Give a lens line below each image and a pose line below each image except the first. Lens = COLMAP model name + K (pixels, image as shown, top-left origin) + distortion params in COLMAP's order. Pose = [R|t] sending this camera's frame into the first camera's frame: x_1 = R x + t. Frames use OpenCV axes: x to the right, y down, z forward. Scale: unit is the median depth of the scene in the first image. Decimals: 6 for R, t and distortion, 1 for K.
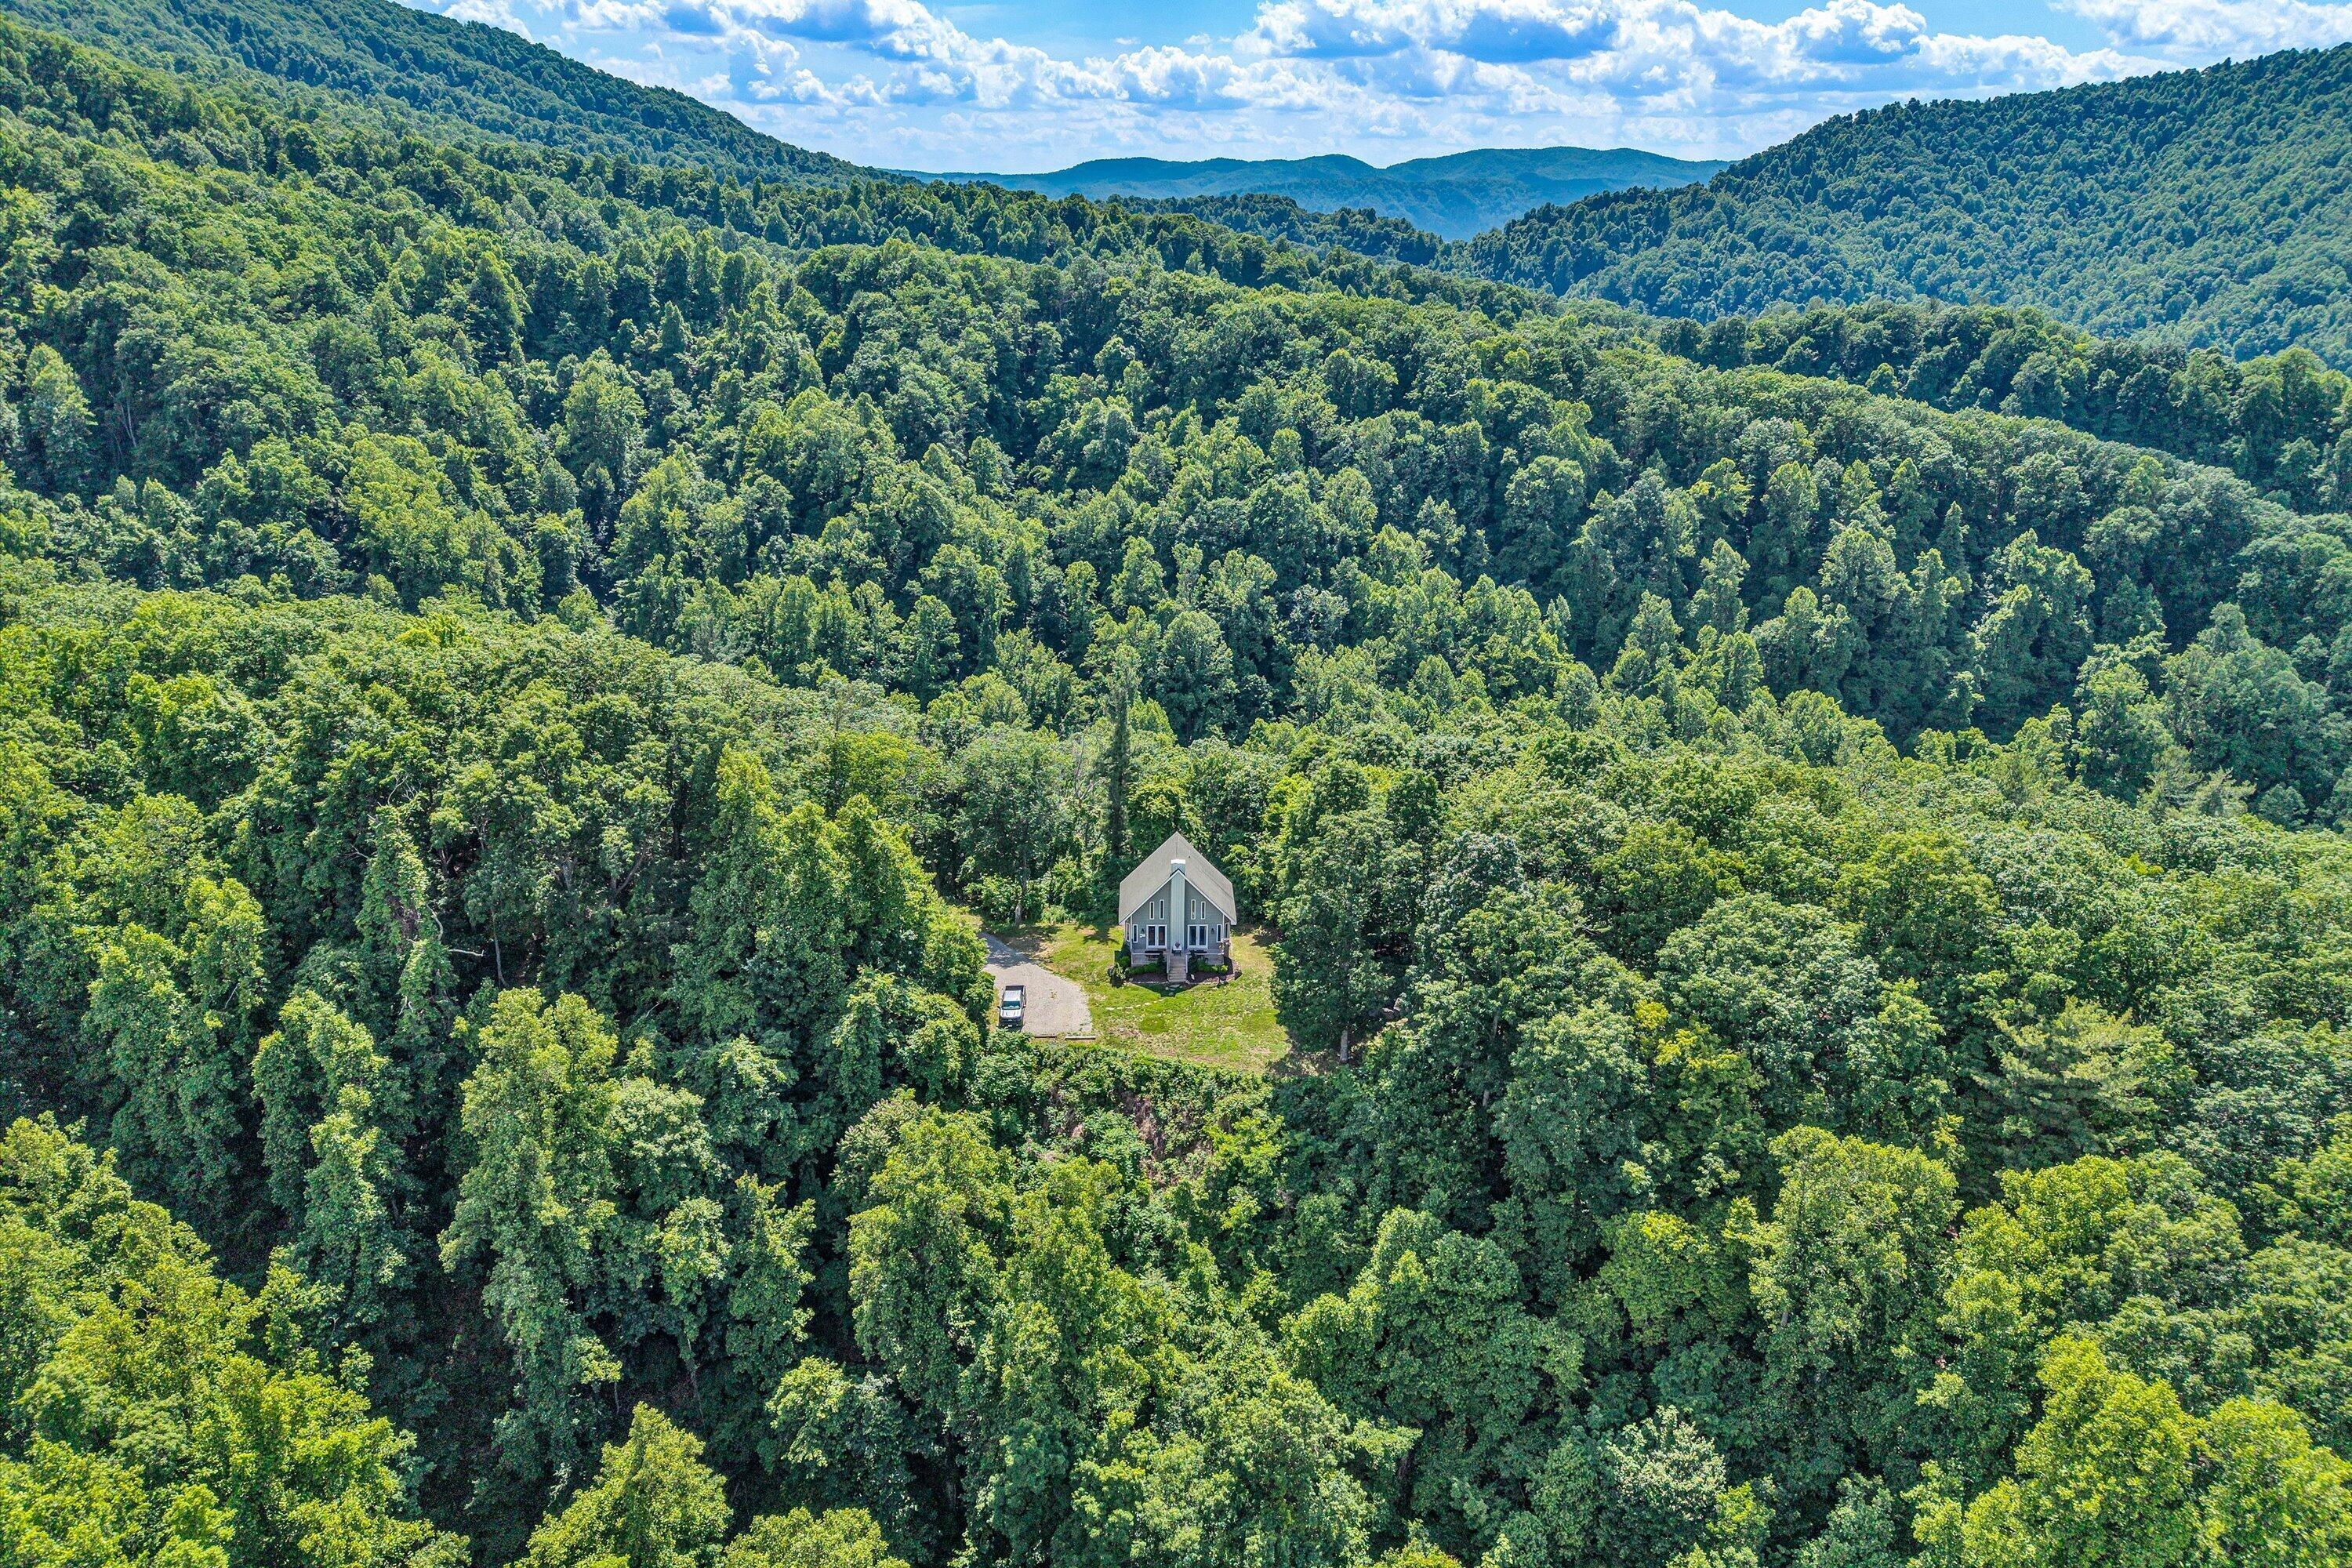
lens RADIAL K [[1466.6, 0, 1174.2], [0, 1466.6, 816.4], [0, 0, 1]] dist [-0.006557, 0.003472]
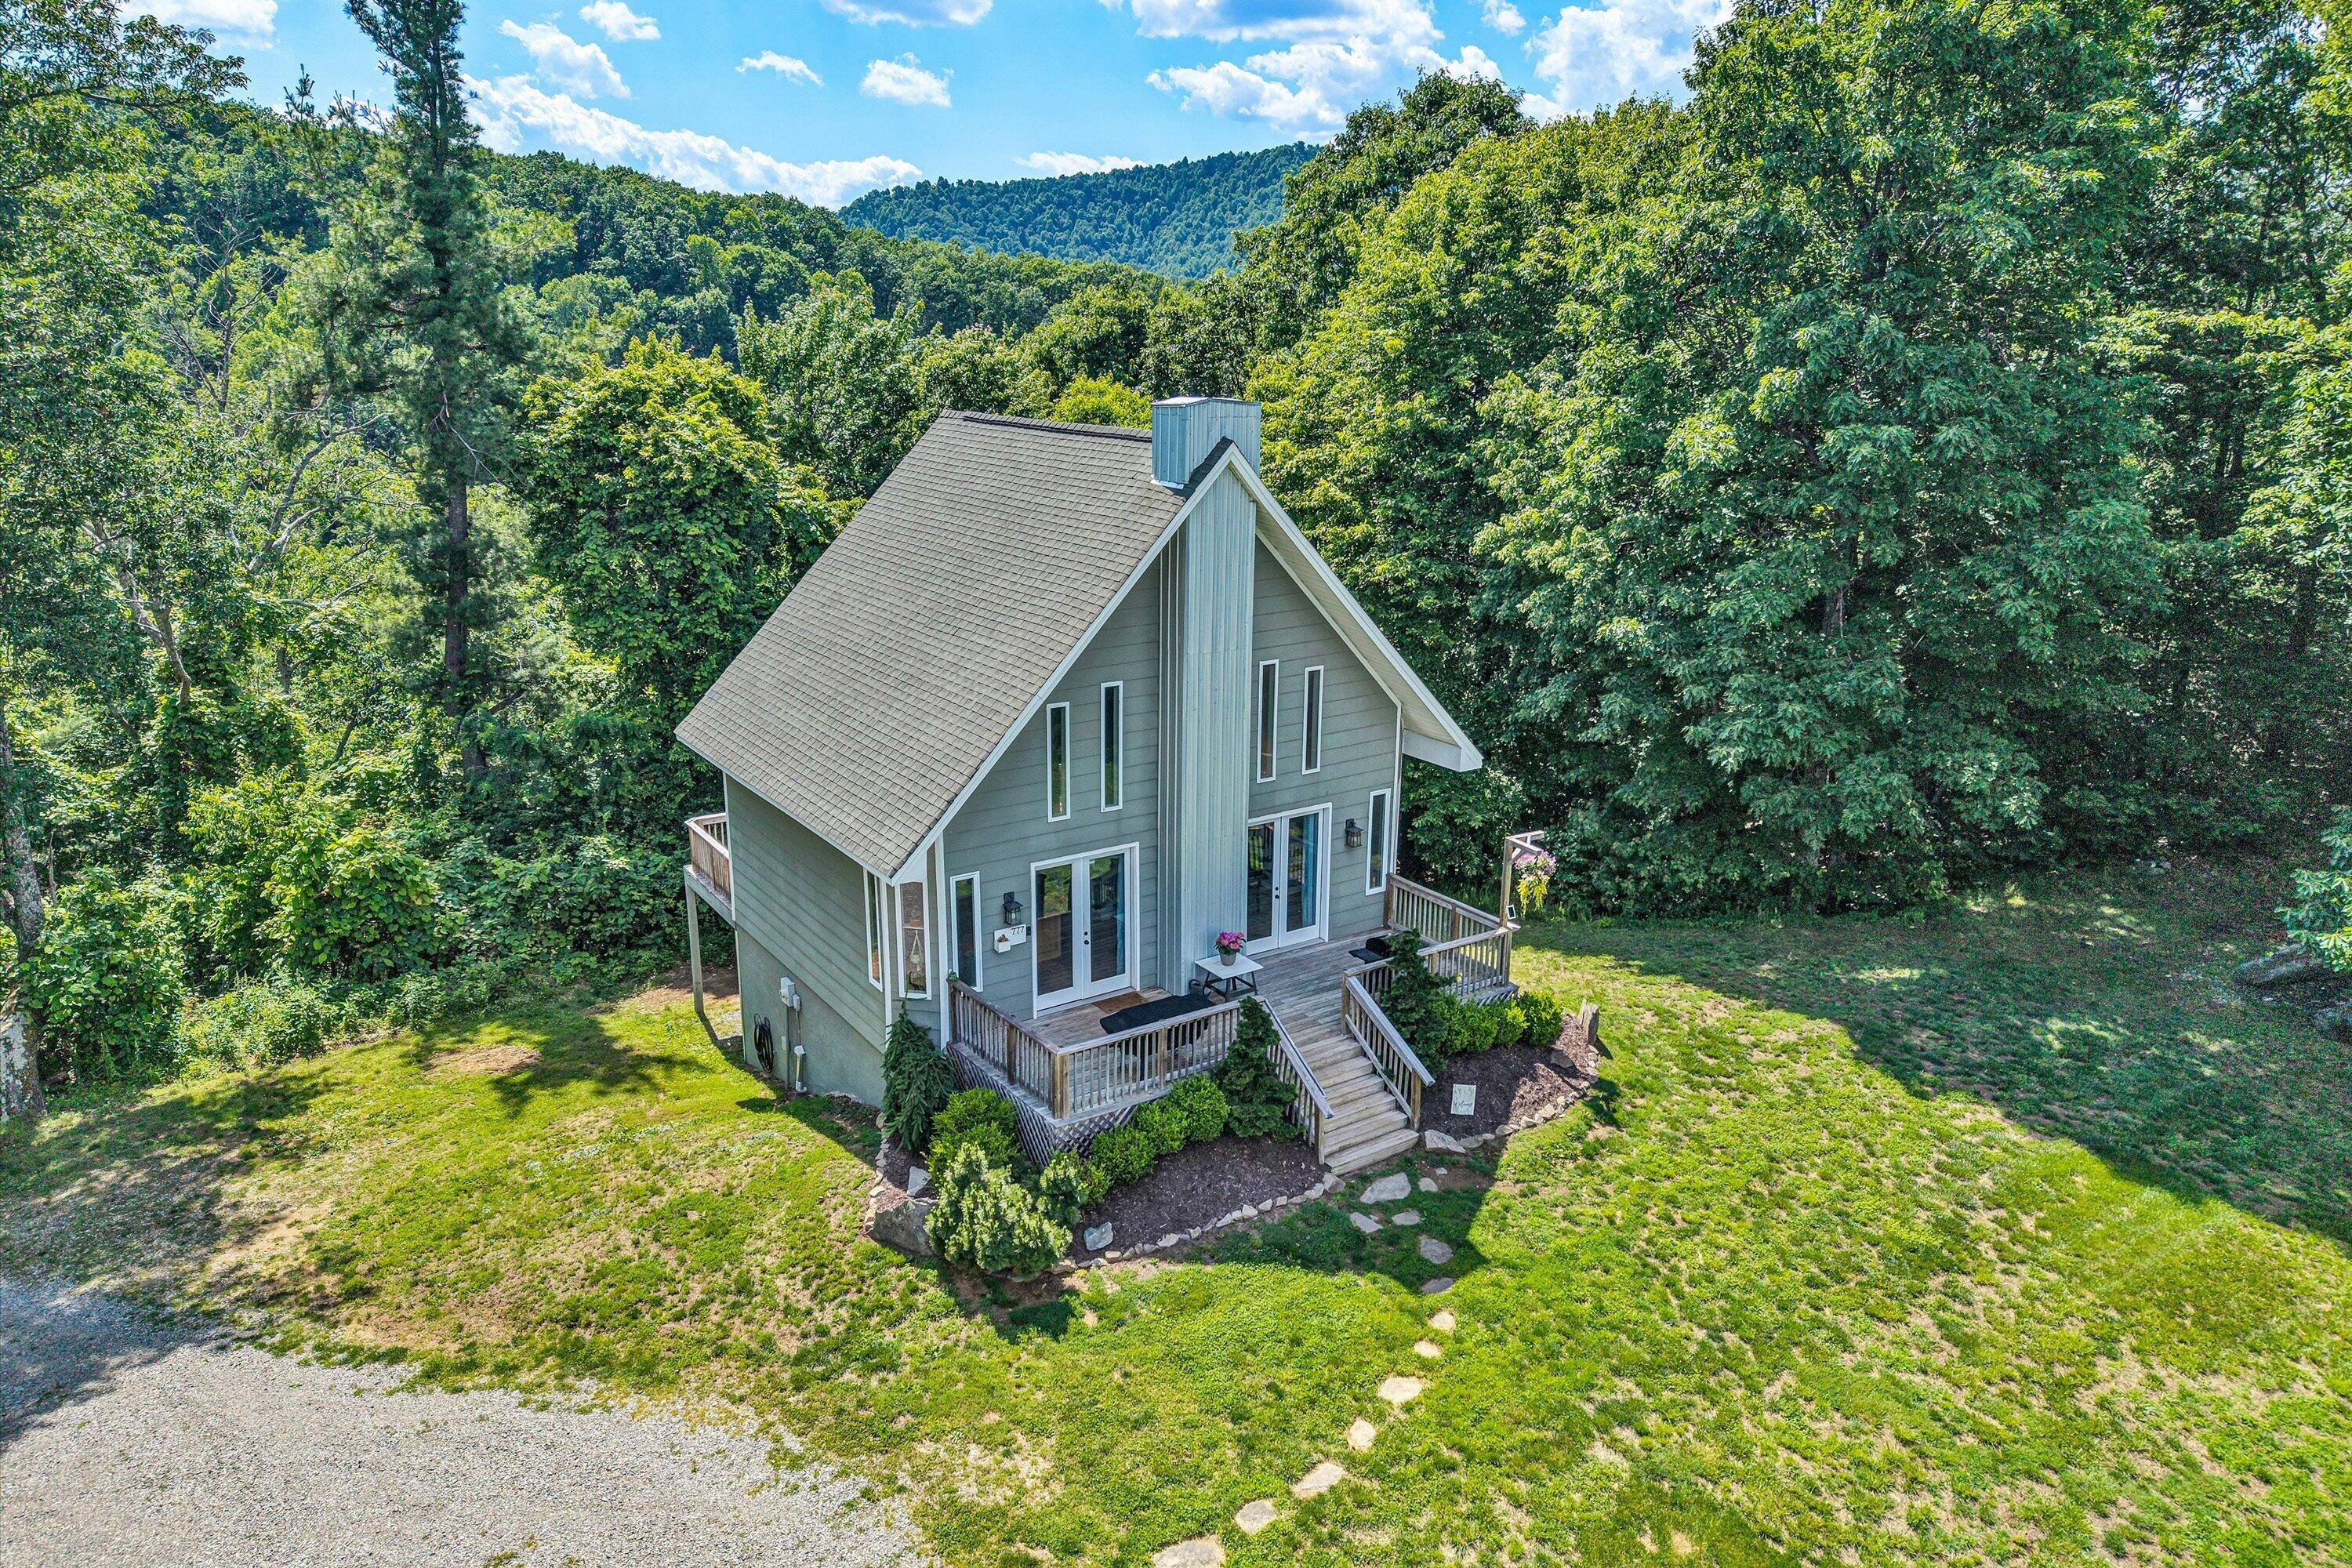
lens RADIAL K [[1528.3, 0, 1181.0], [0, 1528.3, 819.5], [0, 0, 1]] dist [0.016152, 0.000024]
pose [[0.835733, -0.164769, 0.523834, -0.031173], [0.197554, 0.980268, -0.006844, 0.025339], [-0.512370, 0.109205, 0.851793, 0.294115]]
